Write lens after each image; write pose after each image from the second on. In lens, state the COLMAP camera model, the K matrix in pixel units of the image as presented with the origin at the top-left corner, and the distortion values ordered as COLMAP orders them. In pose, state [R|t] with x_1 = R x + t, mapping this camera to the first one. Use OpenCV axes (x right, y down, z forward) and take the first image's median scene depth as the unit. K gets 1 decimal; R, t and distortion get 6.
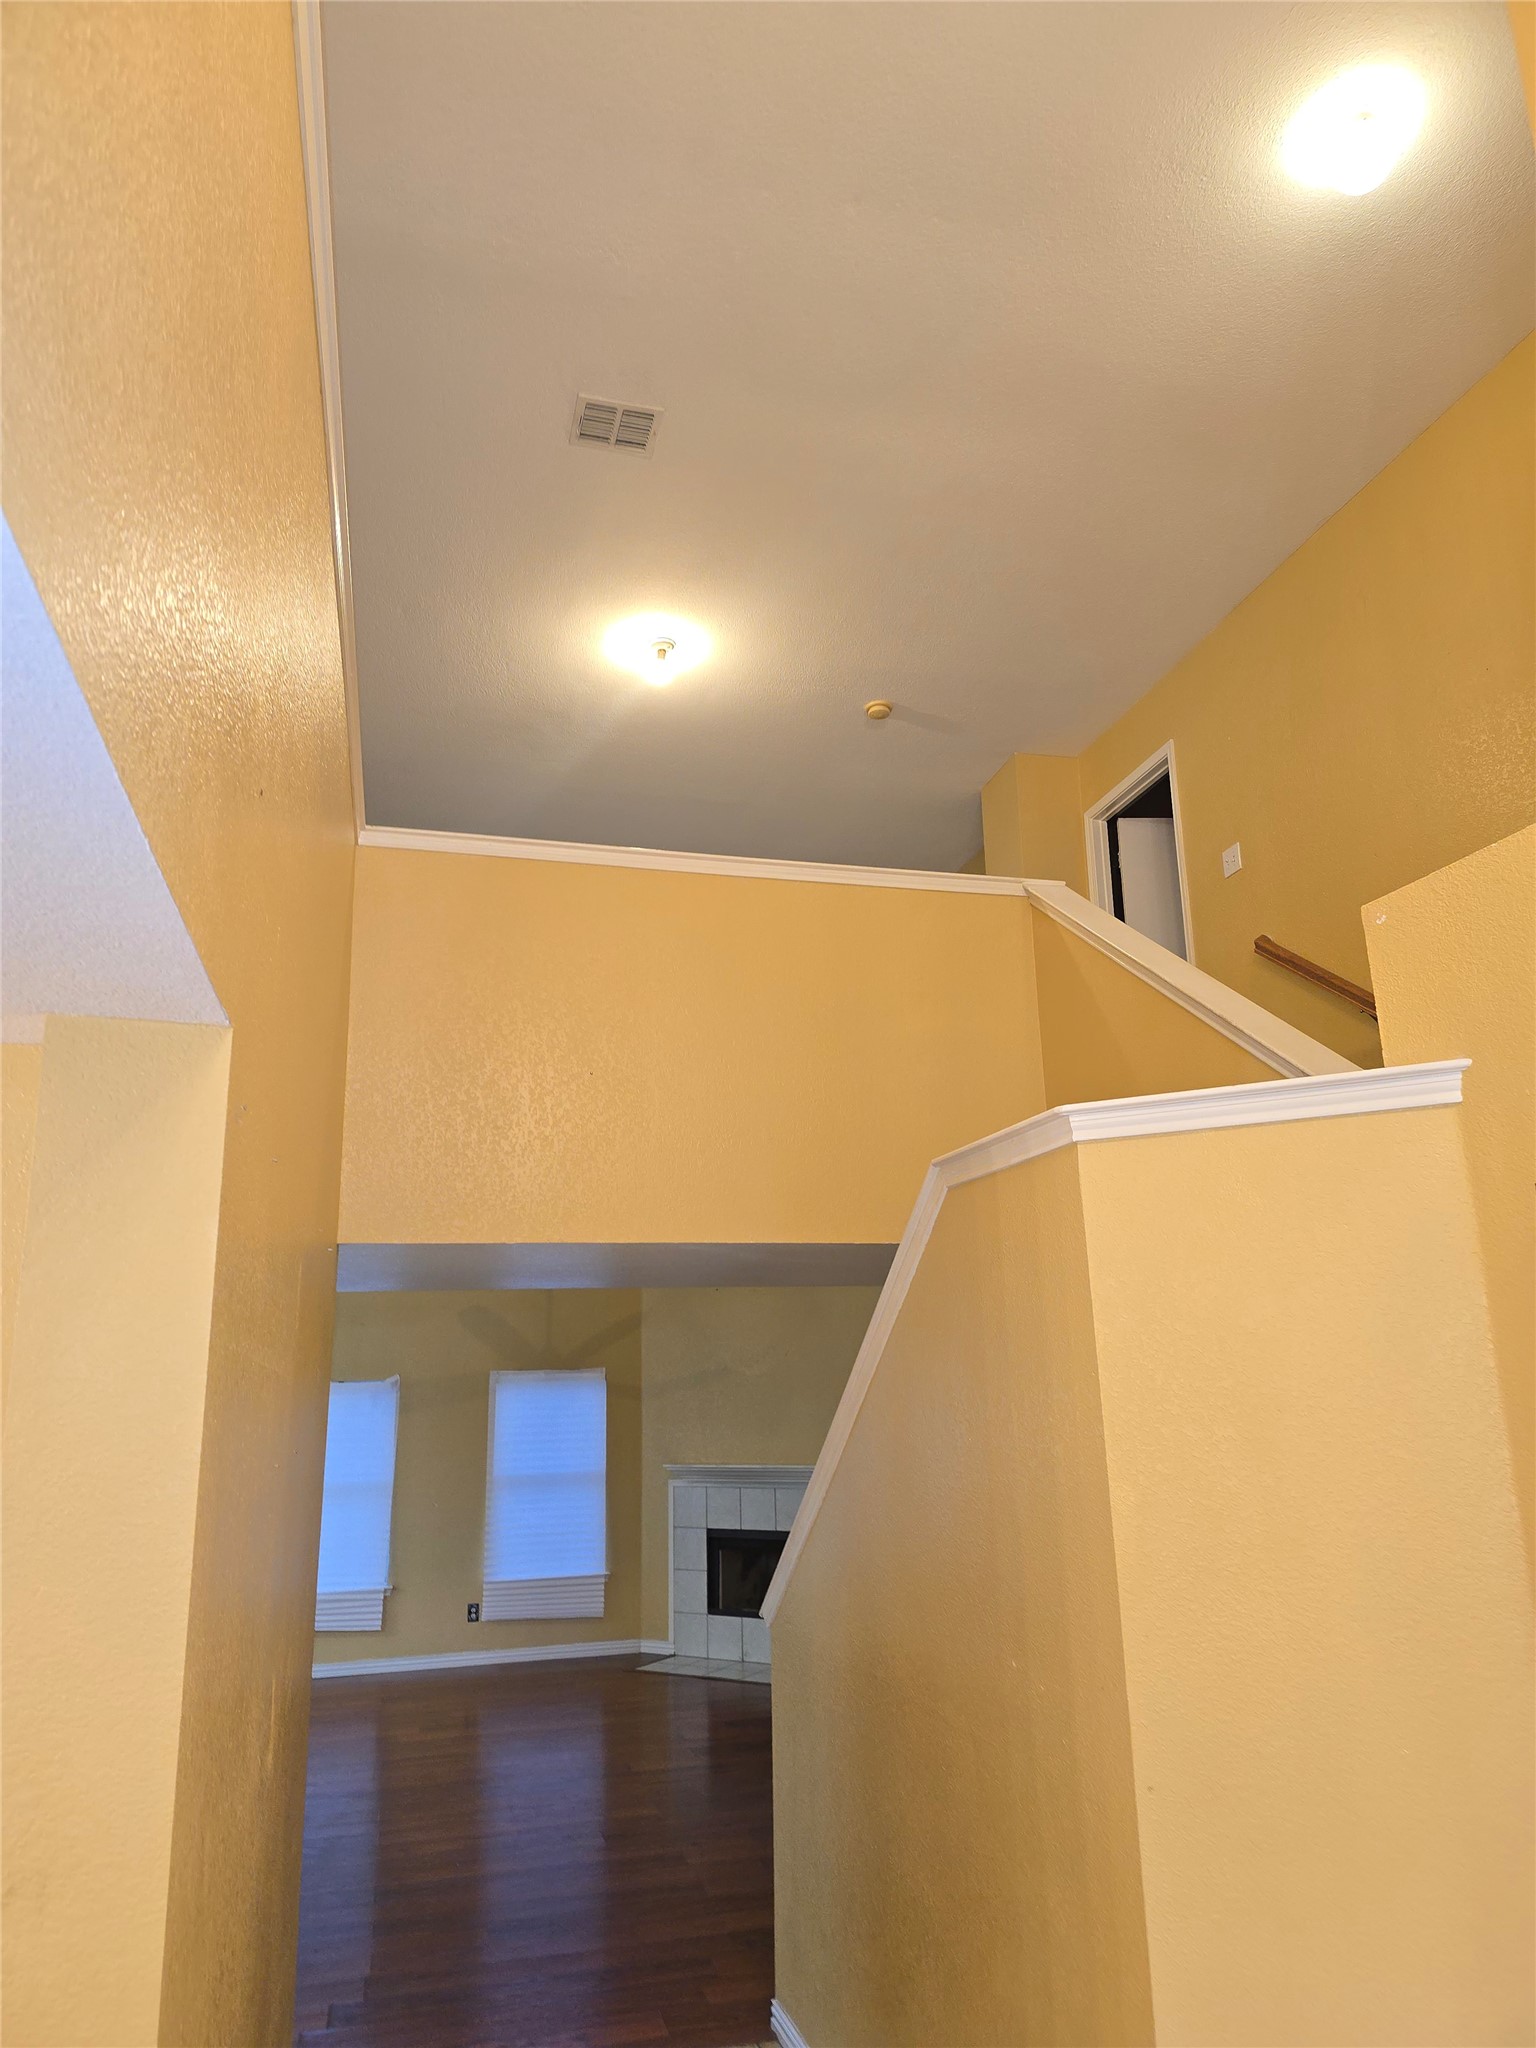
lens RADIAL K [[1373.8, 0, 774.8], [0, 1373.8, 1030.5], [0, 0, 1]] dist [0.045792, -0.021185]
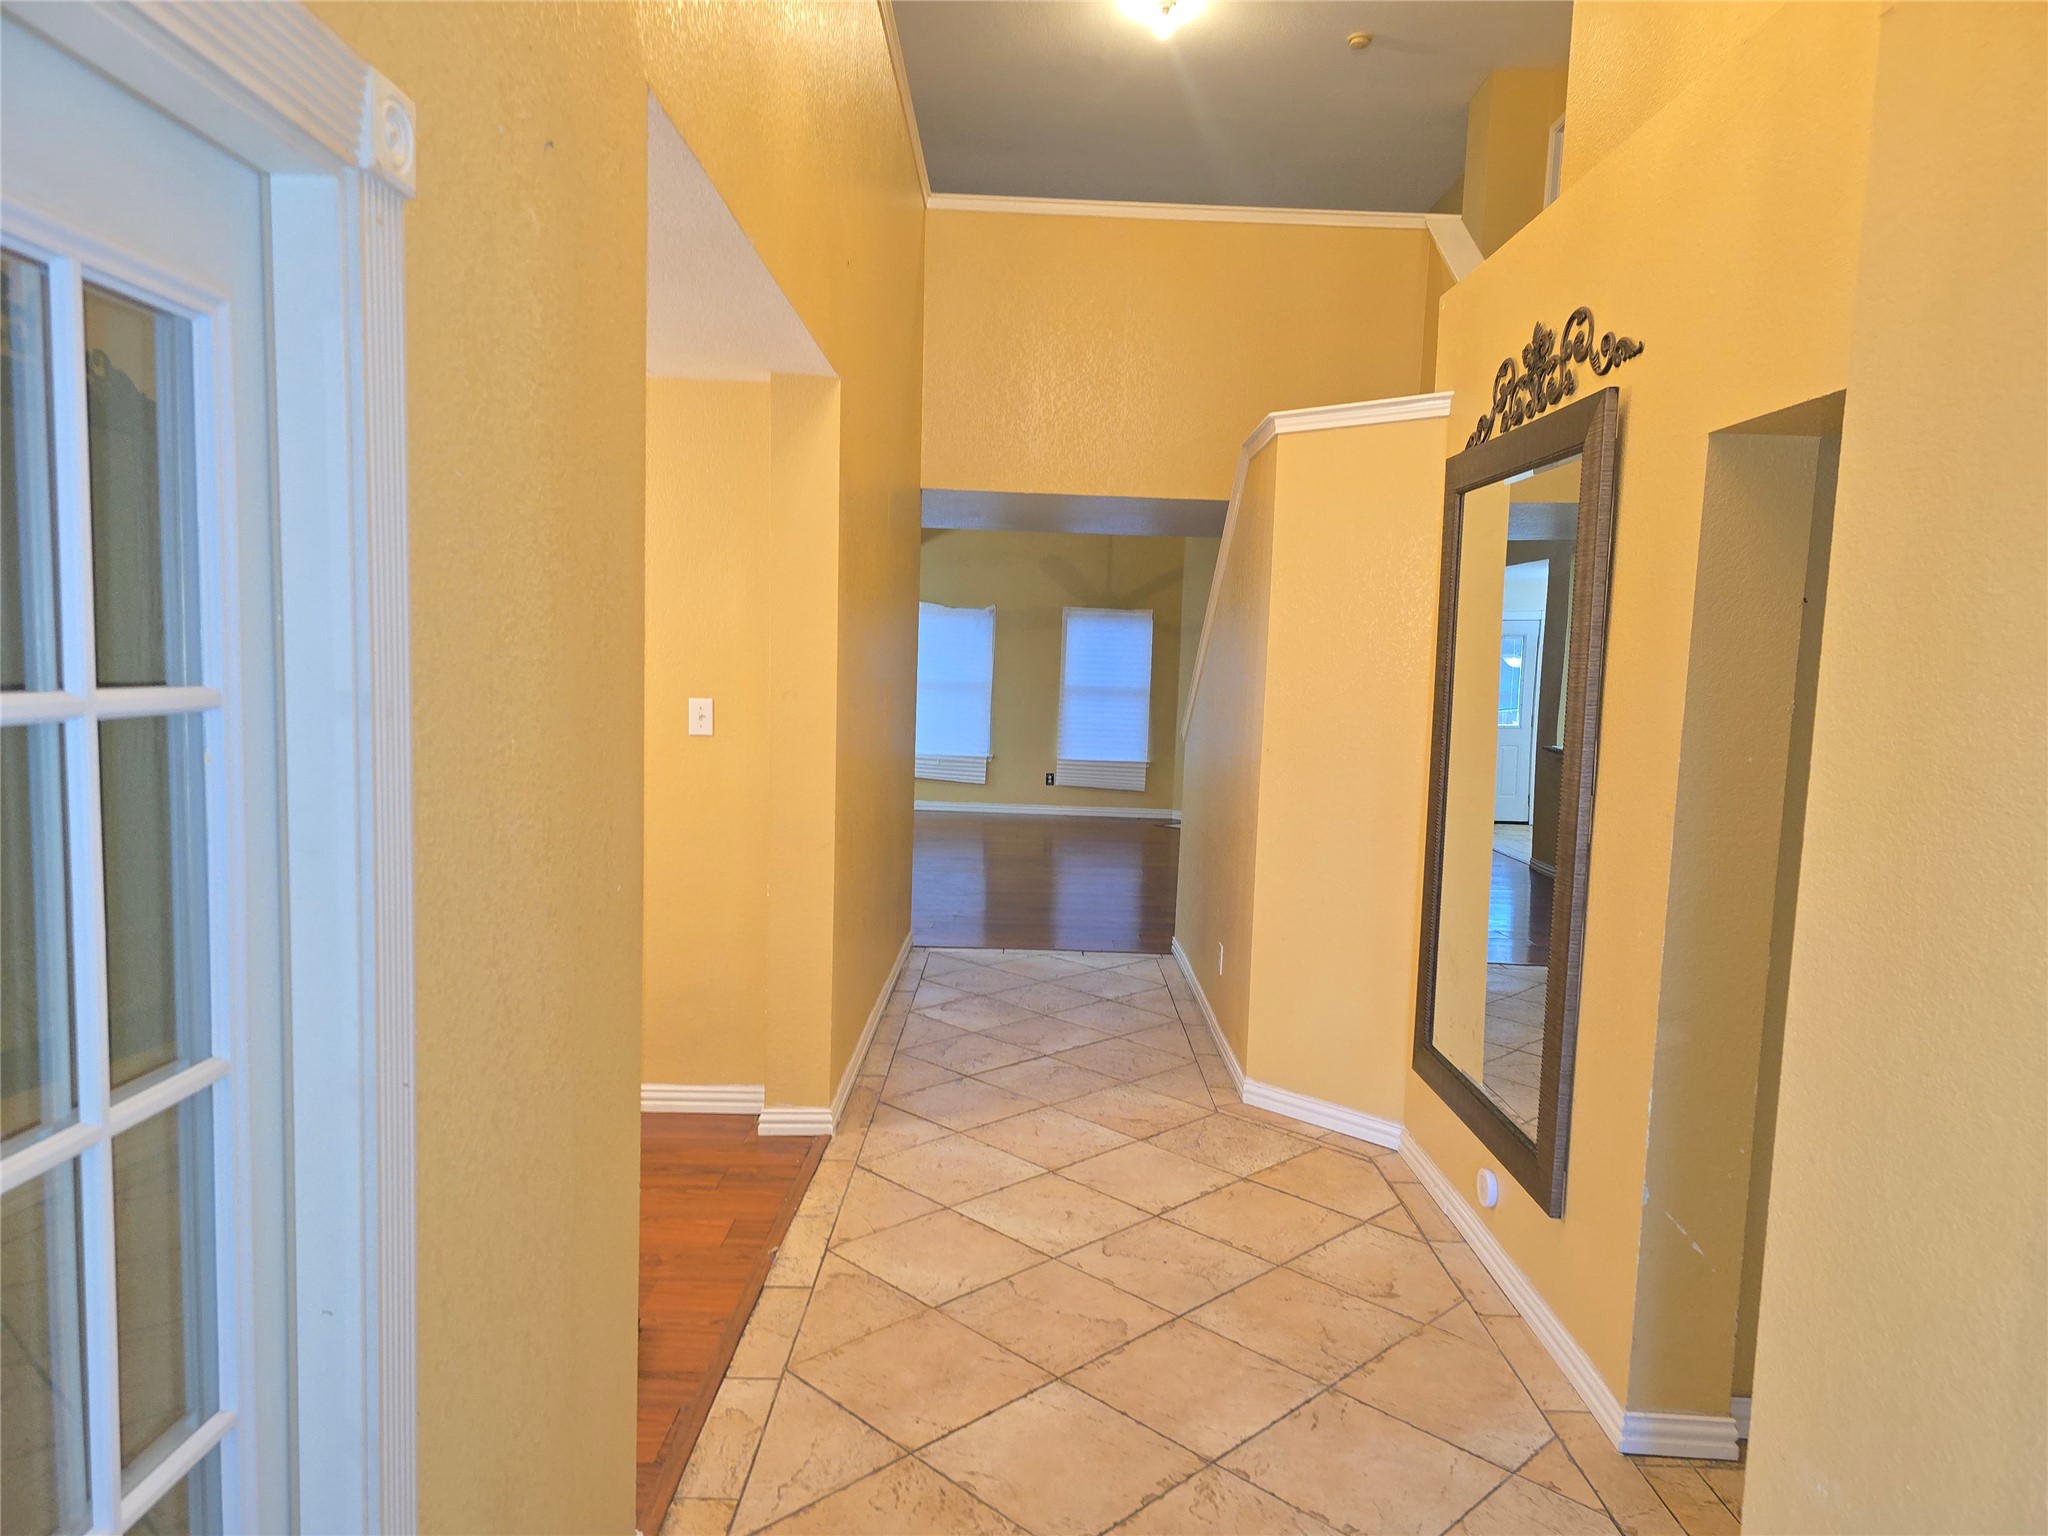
lens RADIAL K [[1373.8, 0, 1054.4], [0, 1373.8, 809.2], [0, 0, 1]] dist [0.045792, -0.021185]
pose [[0.968991, 0.085203, -0.231942, 0.101646], [0.001228, 0.936999, 0.349331, -0.023489], [0.247094, -0.338783, 0.907838, -0.232394]]
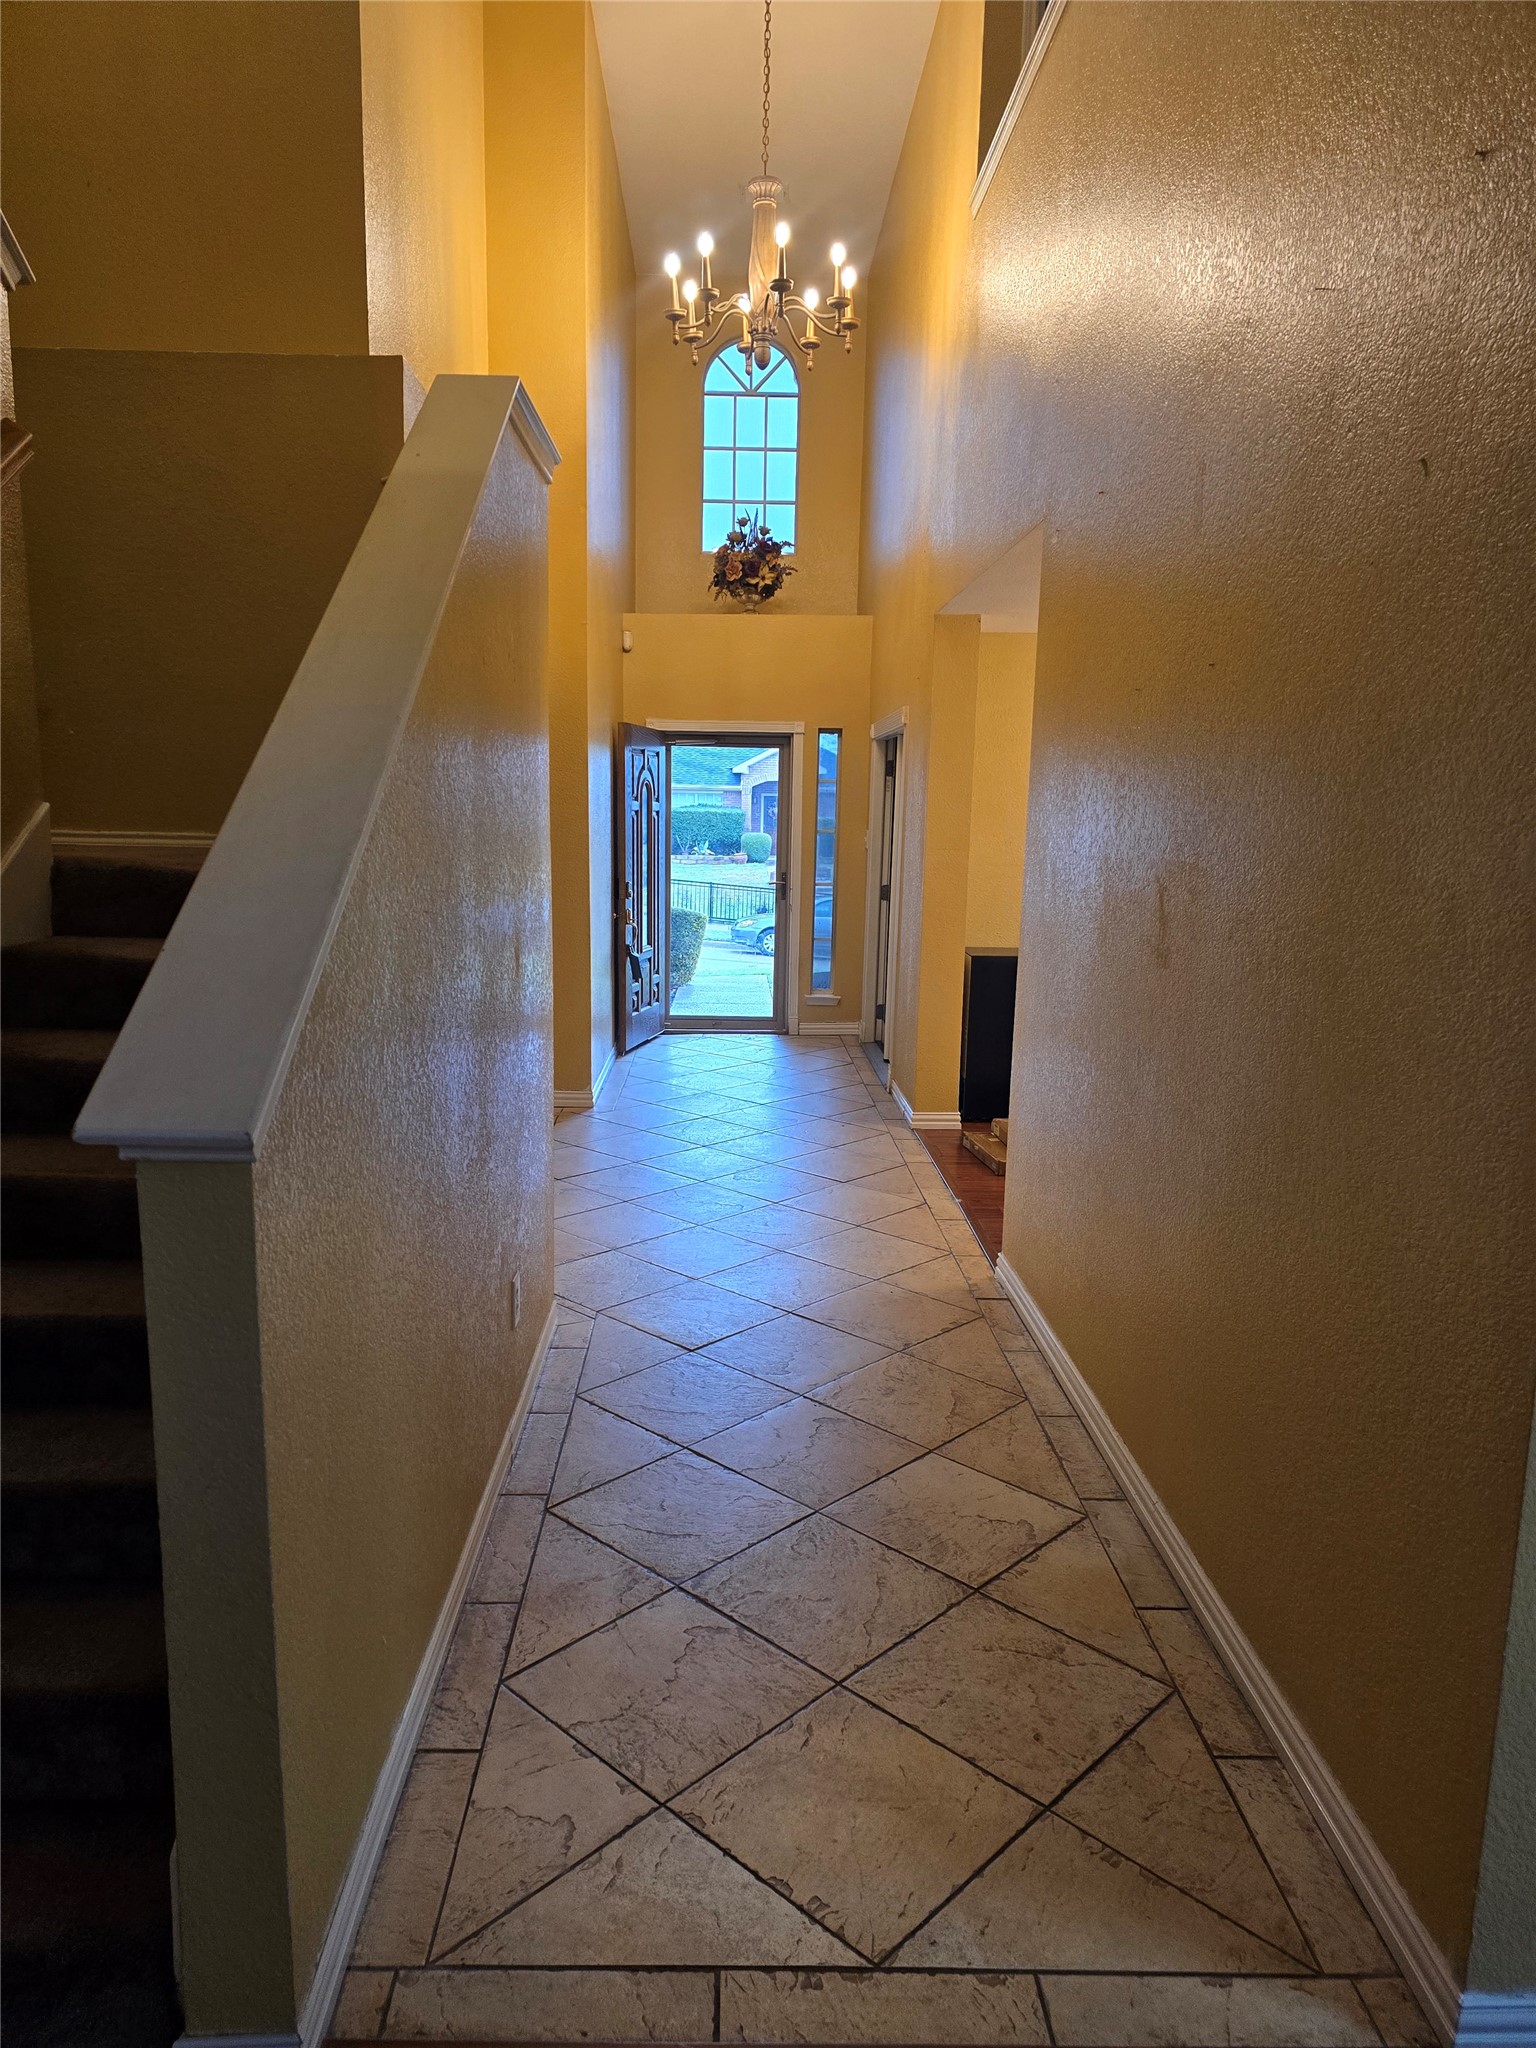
lens RADIAL K [[1373.8, 0, 763.5], [0, 1373.8, 1026.3], [0, 0, 1]] dist [0.045792, -0.021185]
pose [[-0.973930, -0.025849, 0.225373, -0.284274], [-0.046450, 0.995160, -0.086594, 0.414473], [-0.222044, -0.094805, -0.970417, 1.436943]]
